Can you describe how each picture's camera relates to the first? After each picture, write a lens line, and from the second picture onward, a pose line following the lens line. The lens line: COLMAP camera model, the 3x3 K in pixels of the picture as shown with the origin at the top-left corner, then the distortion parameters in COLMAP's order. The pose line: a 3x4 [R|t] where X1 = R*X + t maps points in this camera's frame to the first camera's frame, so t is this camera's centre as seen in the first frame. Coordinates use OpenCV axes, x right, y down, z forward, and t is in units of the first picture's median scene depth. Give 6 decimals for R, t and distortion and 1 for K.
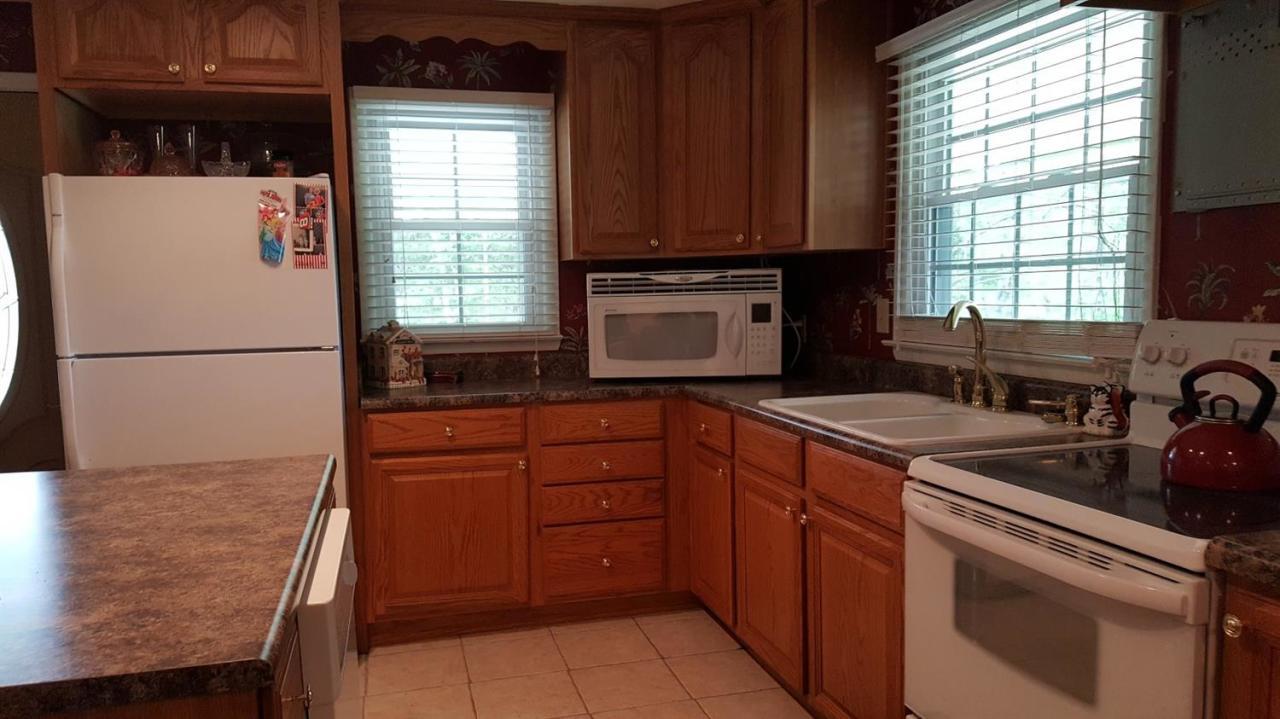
lens RADIAL K [[968.7, 0, 621.8], [0, 968.7, 392.5], [0, 0, 1]] dist [0.137958, -0.252114]
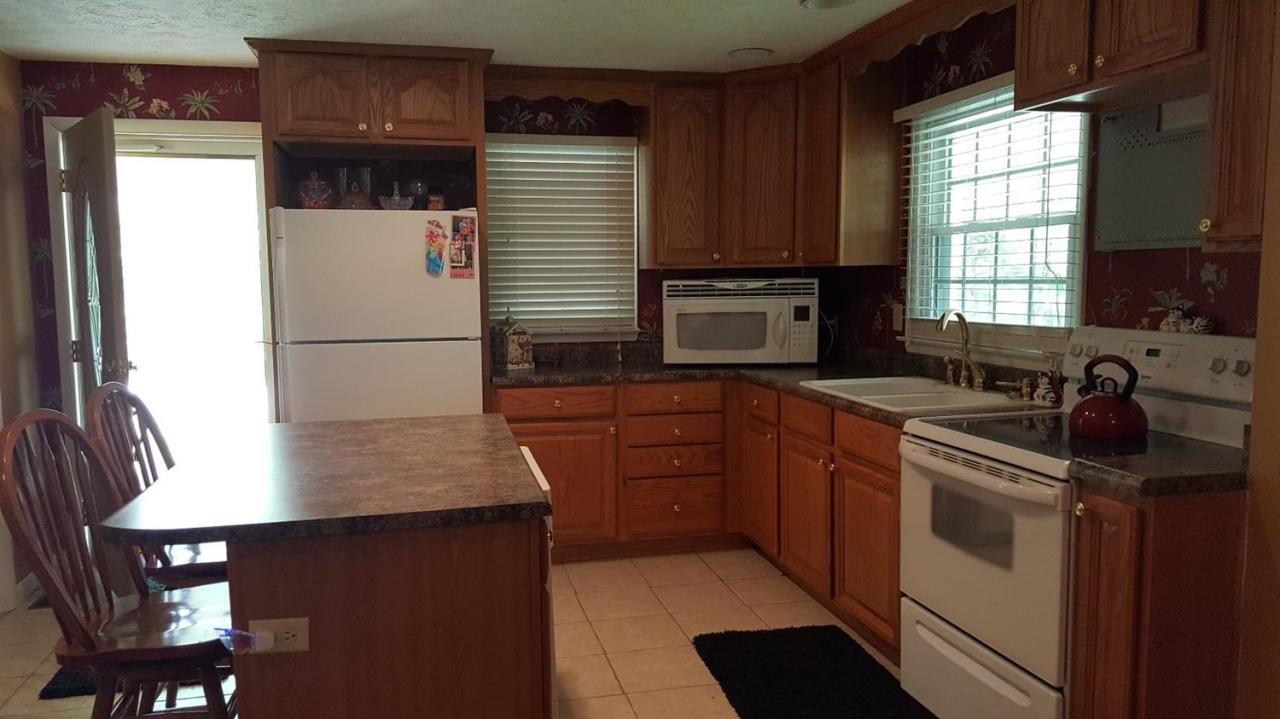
lens RADIAL K [[949.4, 0, 634.4], [0, 949.4, 374.0], [0, 0, 1]] dist [0.110782, -0.155685]
pose [[0.999552, 0.012149, -0.027360, -0.040965], [-0.012340, 0.999901, -0.006814, 0.008255], [0.027275, 0.007149, 0.999602, -0.254282]]
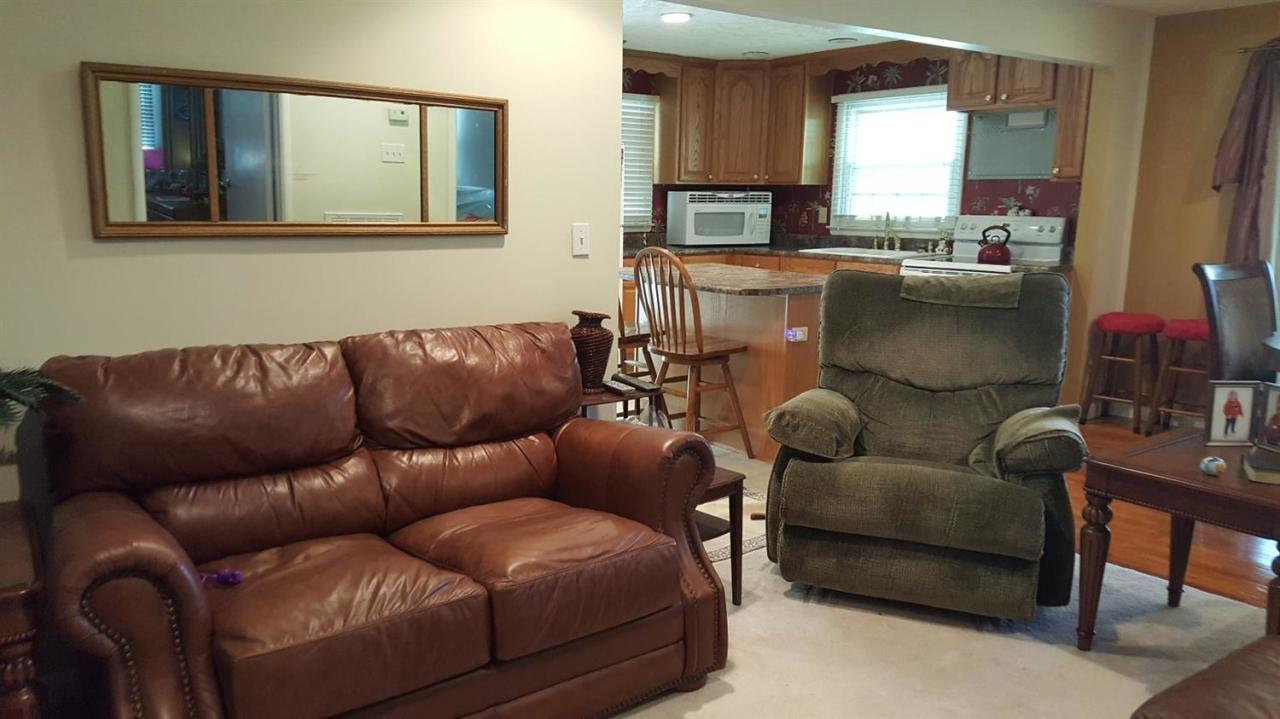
lens RADIAL K [[961.4, 0, 640.0], [0, 961.4, 359.5], [0, 0, 1]] dist [0.177047, -0.300891]
pose [[0.907008, -0.043328, 0.418878, -1.051618], [0.019156, 0.997908, 0.061744, 0.105488], [-0.420677, -0.047978, 0.905941, -0.842895]]
